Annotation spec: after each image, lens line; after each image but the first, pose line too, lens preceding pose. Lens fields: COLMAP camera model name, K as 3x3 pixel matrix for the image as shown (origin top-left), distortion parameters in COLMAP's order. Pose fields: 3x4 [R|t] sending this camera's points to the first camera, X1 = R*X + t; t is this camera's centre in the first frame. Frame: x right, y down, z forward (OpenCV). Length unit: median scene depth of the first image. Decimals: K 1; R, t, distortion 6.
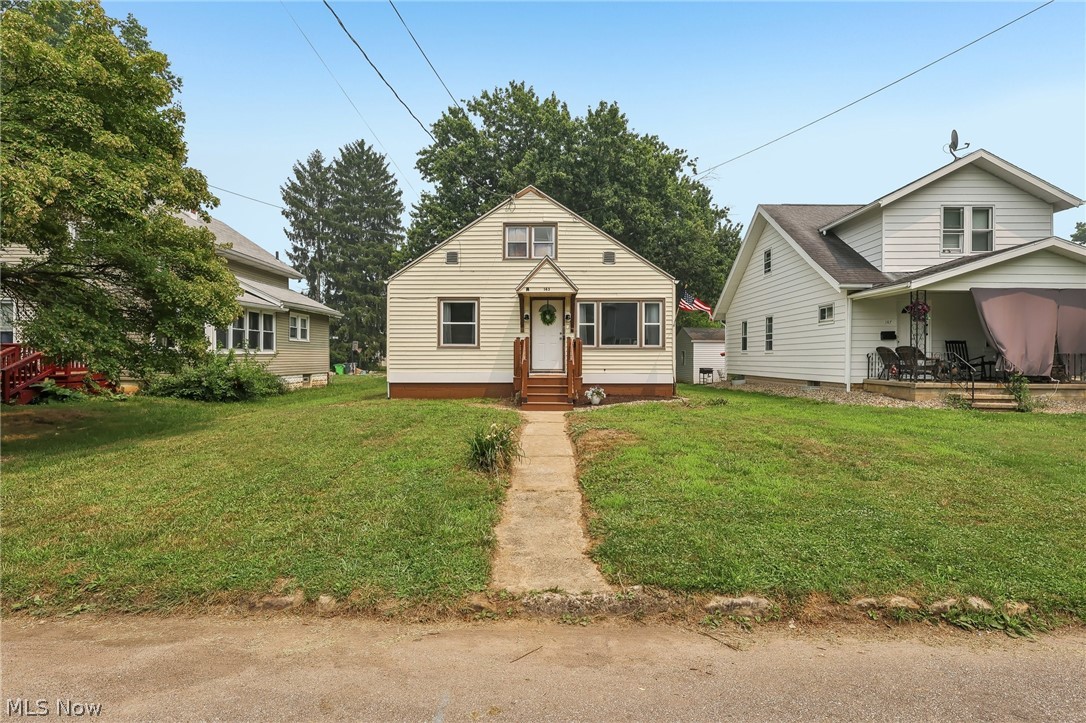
lens RADIAL K [[498.7, 0, 543.4], [0, 498.7, 364.1], [0, 0, 1]] dist [-0.000039, -0.000016]
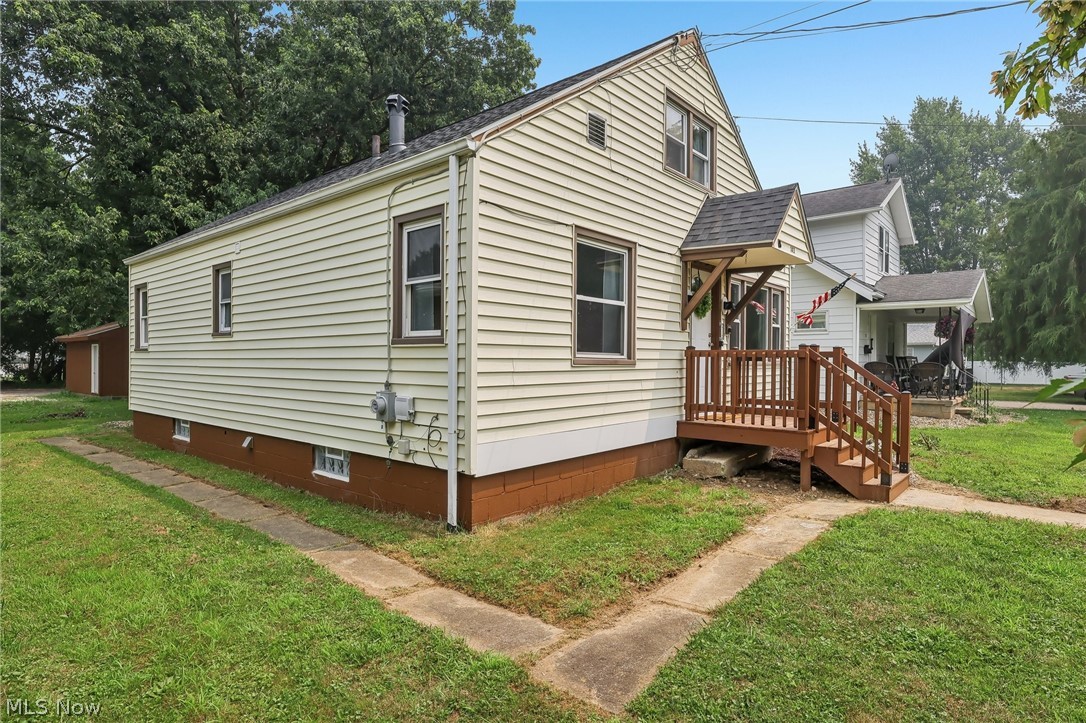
lens RADIAL K [[594.0, 0, 543.2], [0, 594.0, 359.8], [0, 0, 1]] dist [-0.001839, -0.000052]
pose [[0.637139, 0.004252, 0.770737, -0.564204], [-0.002747, 0.999991, -0.003246, -0.033692], [-0.770744, -0.000049, 0.637145, 0.738774]]
